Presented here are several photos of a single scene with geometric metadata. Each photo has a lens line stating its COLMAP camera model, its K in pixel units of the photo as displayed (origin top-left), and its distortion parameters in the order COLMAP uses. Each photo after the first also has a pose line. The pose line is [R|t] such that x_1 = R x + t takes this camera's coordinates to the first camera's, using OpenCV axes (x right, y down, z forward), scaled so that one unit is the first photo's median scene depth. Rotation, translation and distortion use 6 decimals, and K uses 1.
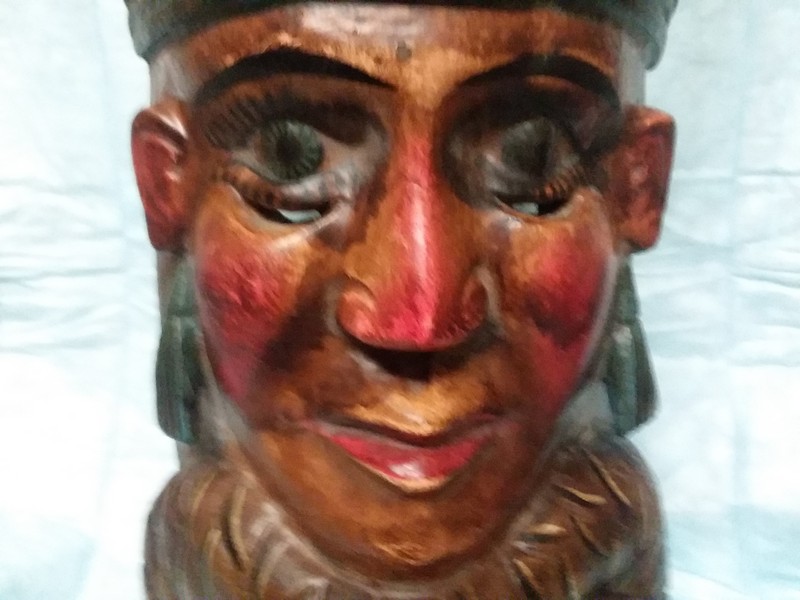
lens RADIAL K [[692.1, 0, 400.0], [0, 692.1, 300.0], [0, 0, 1]] dist [-0.001599, -0.005213]
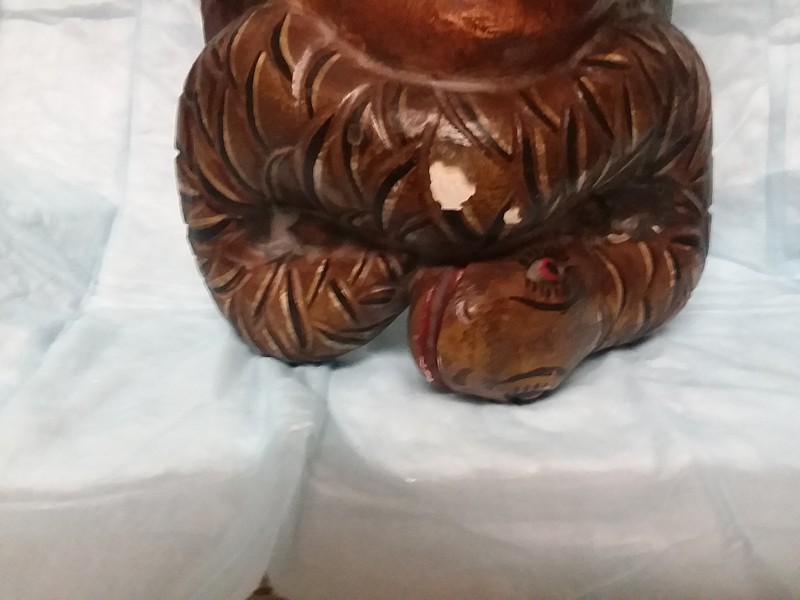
lens RADIAL K [[684.9, 0, 400.0], [0, 684.9, 300.0], [0, 0, 1]] dist [0.006488, -0.008683]
pose [[0.999683, 0.013702, 0.021110, -0.101766], [-0.016486, 0.990302, 0.137950, 0.583280], [-0.019015, -0.138254, 0.990214, 0.024165]]
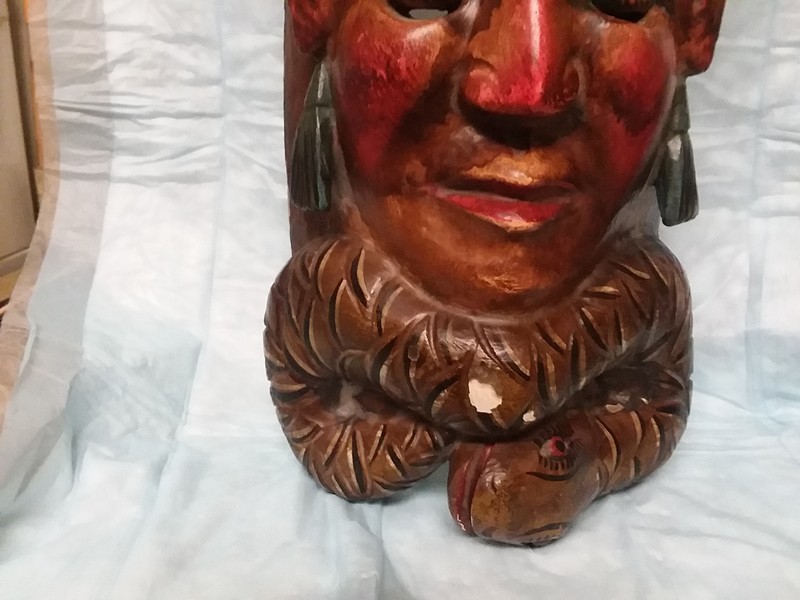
lens RADIAL K [[684.5, 0, 400.0], [0, 684.5, 300.0], [0, 0, 1]] dist [0.053661, -0.114065]
pose [[0.999265, 0.038096, -0.004146, -0.170672], [-0.037594, 0.995533, 0.086610, 0.278317], [0.007427, -0.086390, 0.996234, -0.277069]]
